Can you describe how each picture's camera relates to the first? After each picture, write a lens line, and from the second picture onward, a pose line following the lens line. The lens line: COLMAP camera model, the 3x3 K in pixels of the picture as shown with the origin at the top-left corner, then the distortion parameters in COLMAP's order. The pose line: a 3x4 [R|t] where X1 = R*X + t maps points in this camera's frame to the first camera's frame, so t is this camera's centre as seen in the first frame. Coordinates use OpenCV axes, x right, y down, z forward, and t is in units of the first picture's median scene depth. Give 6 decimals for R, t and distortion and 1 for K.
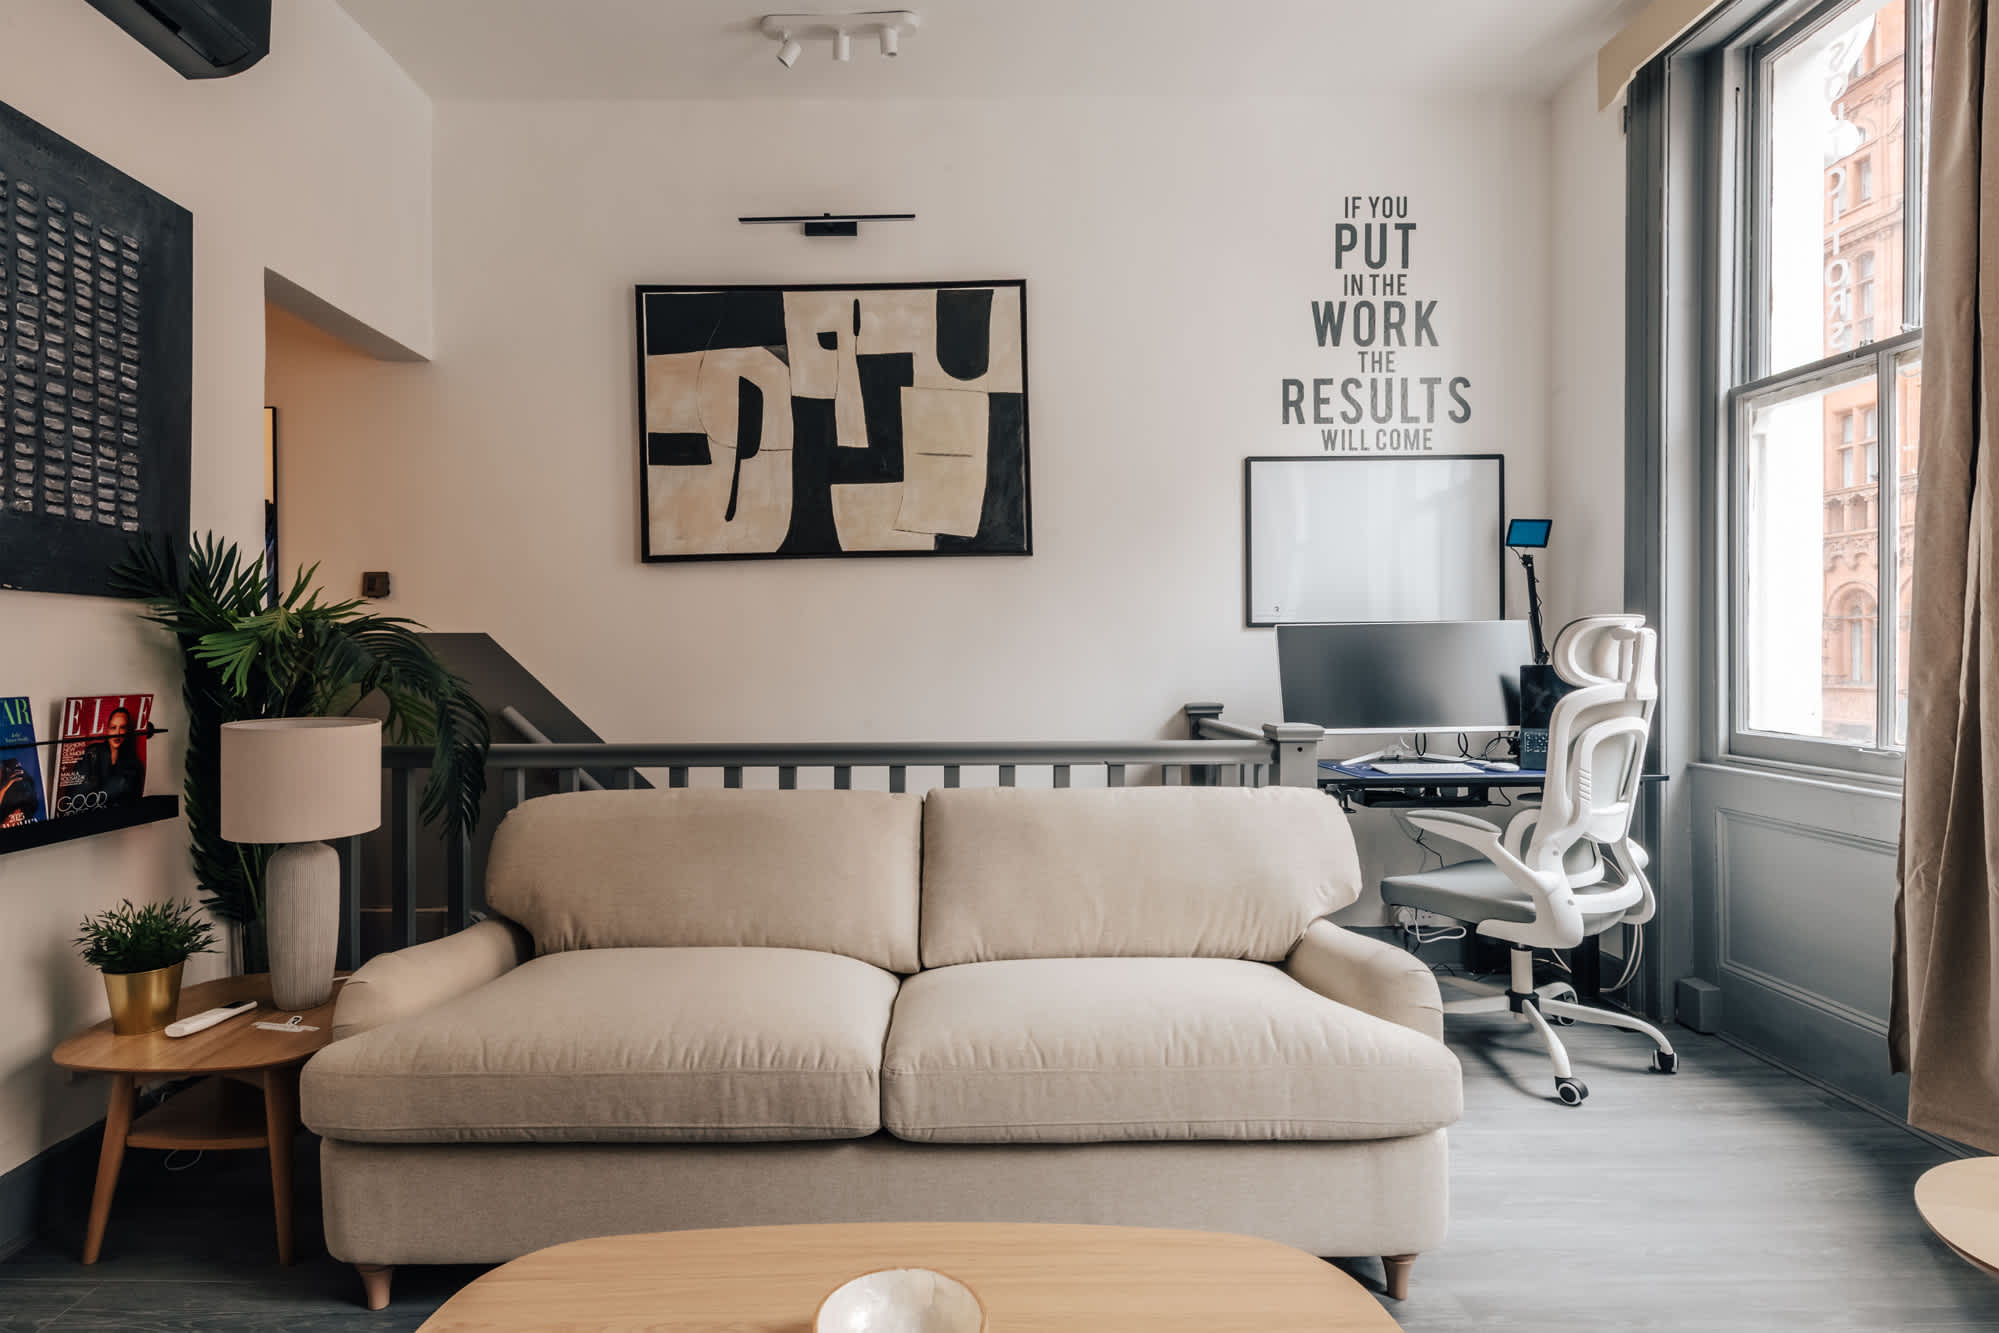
lens RADIAL K [[1061.6, 0, 944.0], [0, 1061.6, 656.9], [0, 0, 1]] dist [0.003656, -0.000510]
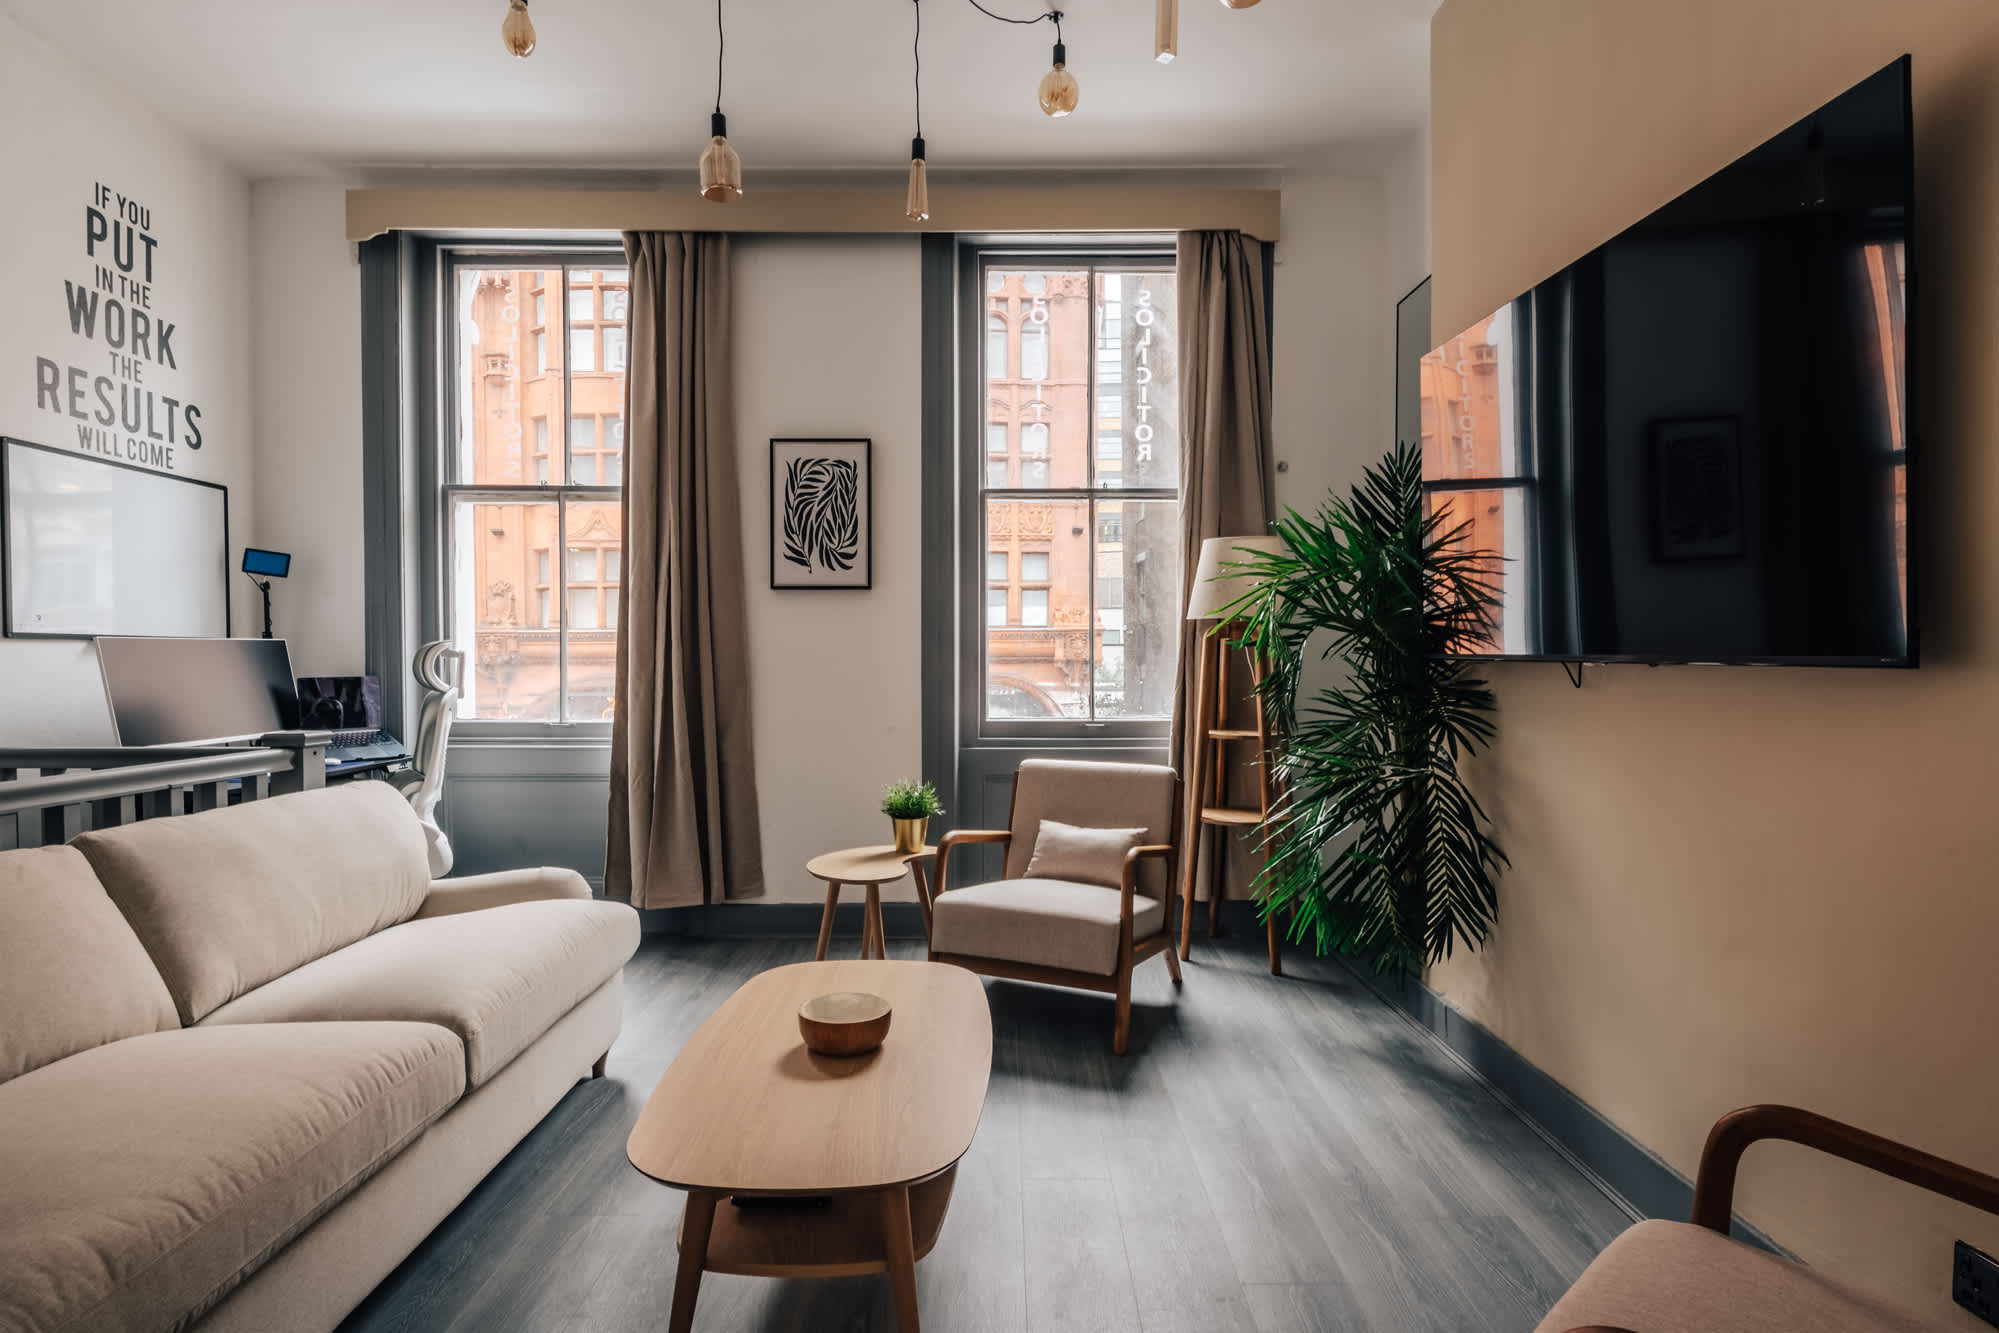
lens RADIAL K [[1063.0, 0, 1002.8], [0, 1063.0, 673.6], [0, 0, 1]] dist [0.005108, -0.004345]
pose [[-0.019165, -0.004579, 0.999806, -0.580026], [0.009669, 0.999942, 0.004765, 0.004384], [-0.999770, 0.009759, -0.019120, 0.222400]]
